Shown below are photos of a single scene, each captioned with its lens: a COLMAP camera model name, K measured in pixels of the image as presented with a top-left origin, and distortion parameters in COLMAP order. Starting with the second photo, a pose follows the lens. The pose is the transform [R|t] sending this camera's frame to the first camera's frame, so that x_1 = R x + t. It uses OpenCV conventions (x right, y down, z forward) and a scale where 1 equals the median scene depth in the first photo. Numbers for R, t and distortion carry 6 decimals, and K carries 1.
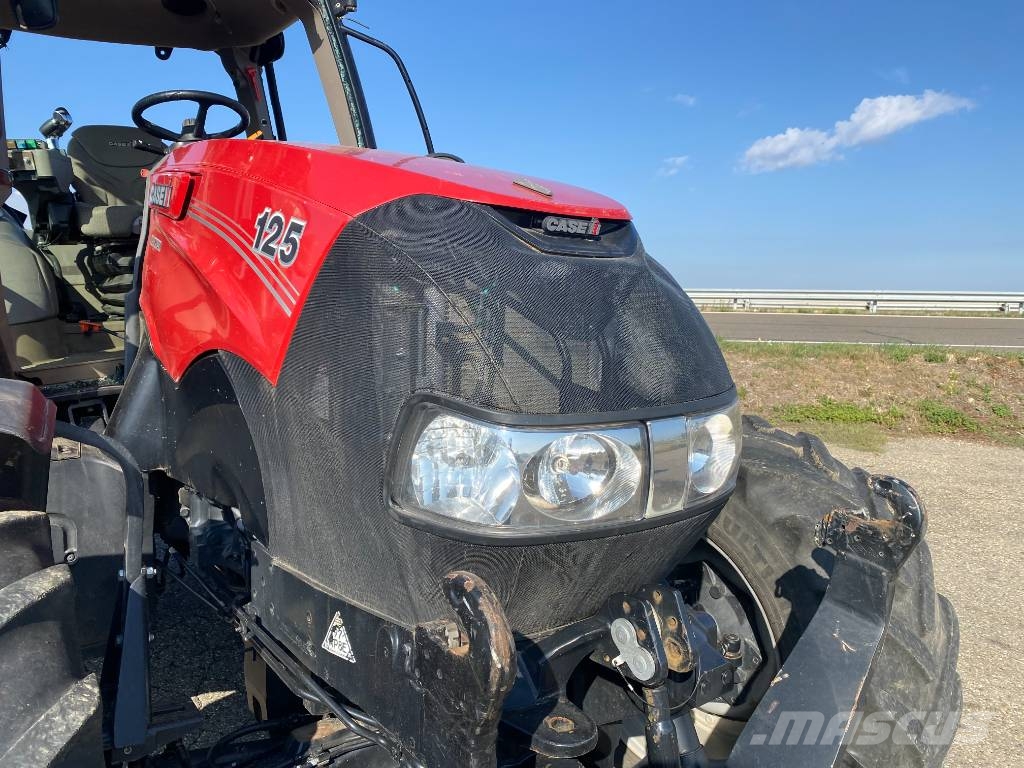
lens RADIAL K [[787.6, 0, 507.4], [0, 787.6, 382.6], [0, 0, 1]] dist [0.034060, -0.032885]
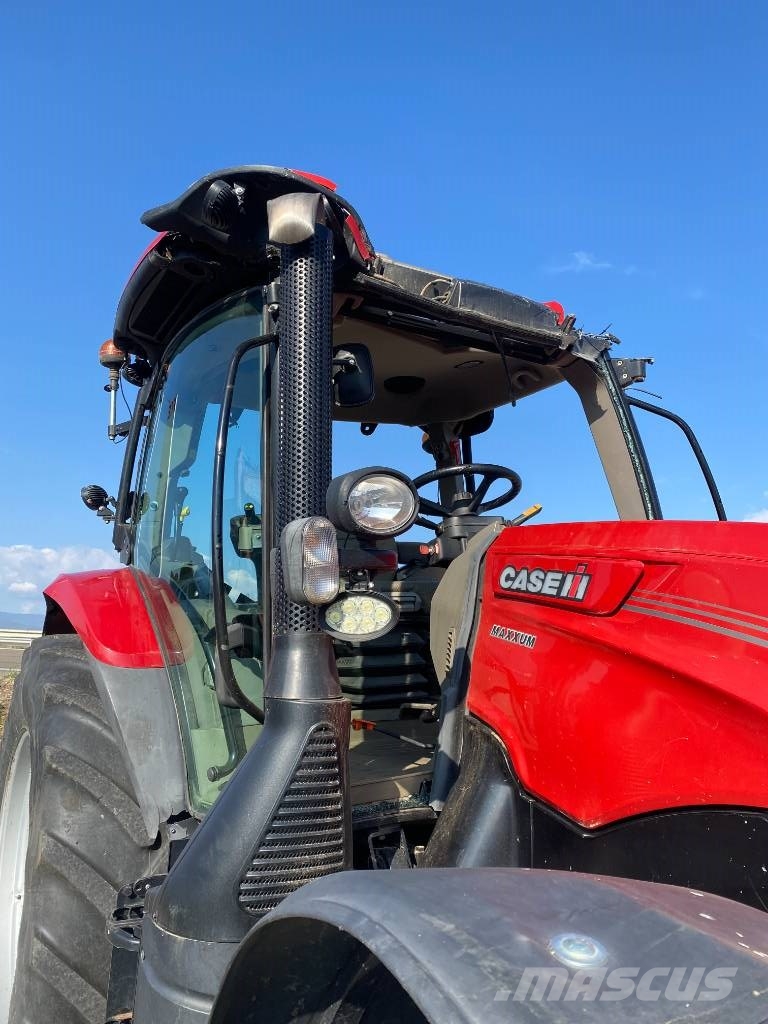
lens RADIAL K [[787.2, 0, 384.0], [0, 787.2, 512.0], [0, 0, 1]] dist [0.020504, 0.002112]
pose [[0.990551, -0.000950, -0.137139, -0.422923], [-0.037992, 0.958939, -0.281056, -0.058230], [0.131775, 0.283611, 0.949842, 0.144737]]
